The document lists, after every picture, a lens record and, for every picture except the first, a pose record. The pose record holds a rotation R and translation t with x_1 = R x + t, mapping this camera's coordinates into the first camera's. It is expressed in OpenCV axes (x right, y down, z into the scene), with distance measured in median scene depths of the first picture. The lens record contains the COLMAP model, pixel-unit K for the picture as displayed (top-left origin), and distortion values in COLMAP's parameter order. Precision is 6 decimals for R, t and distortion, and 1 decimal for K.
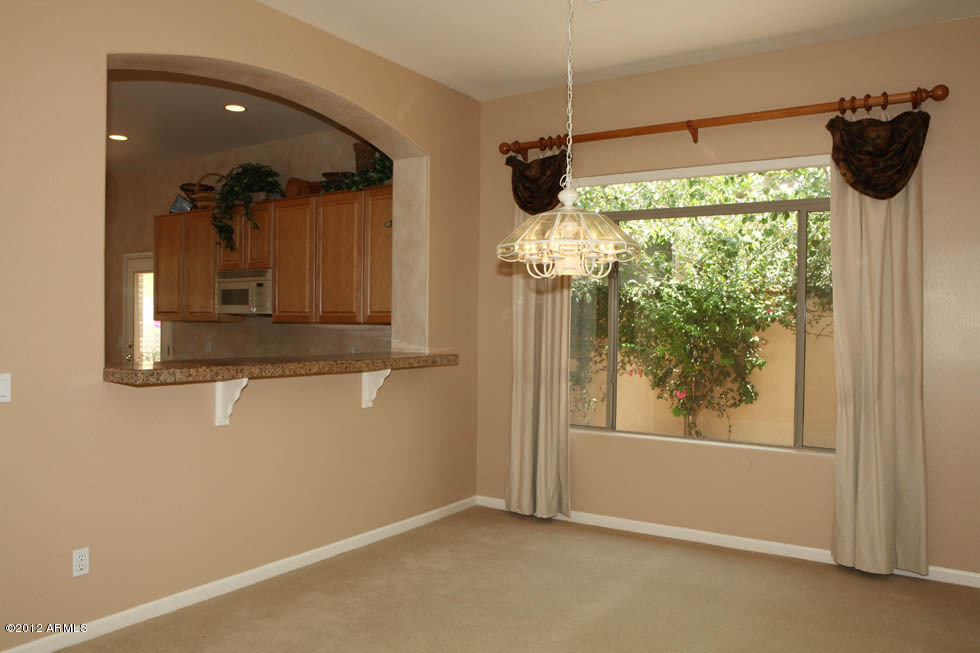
lens RADIAL K [[672.6, 0, 490.0], [0, 672.6, 326.5], [0, 0, 1]] dist [-0.105651, 0.078959]
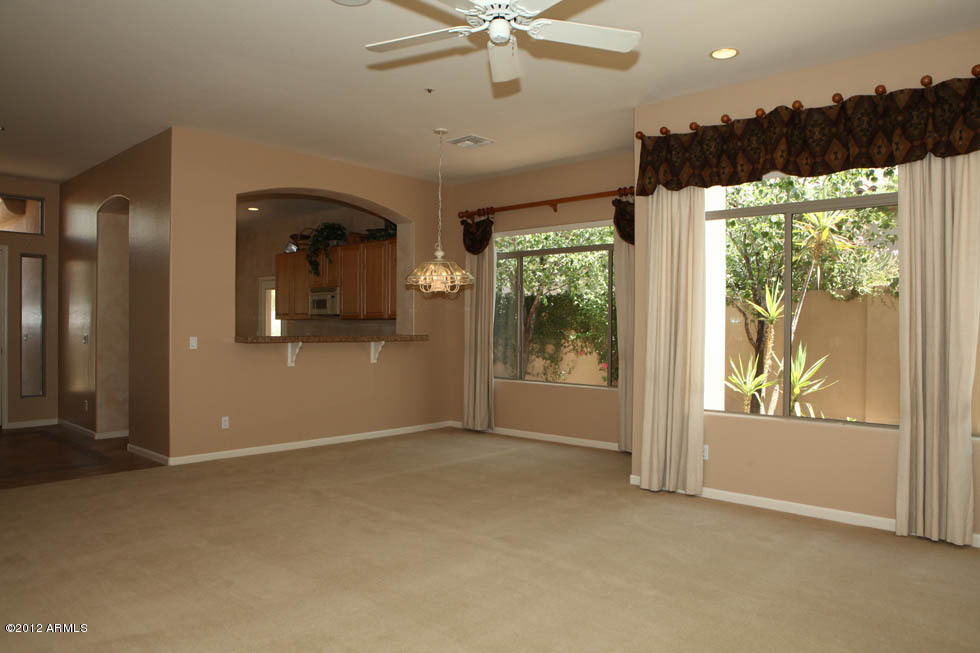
lens RADIAL K [[561.4, 0, 490.0], [0, 561.4, 326.5], [0, 0, 1]] dist [-0.109039, 0.036894]
pose [[0.990820, -0.004514, -0.135114, 0.283148], [0.004063, 0.999985, -0.003616, 0.022822], [0.135128, 0.003034, 0.990824, -0.396888]]
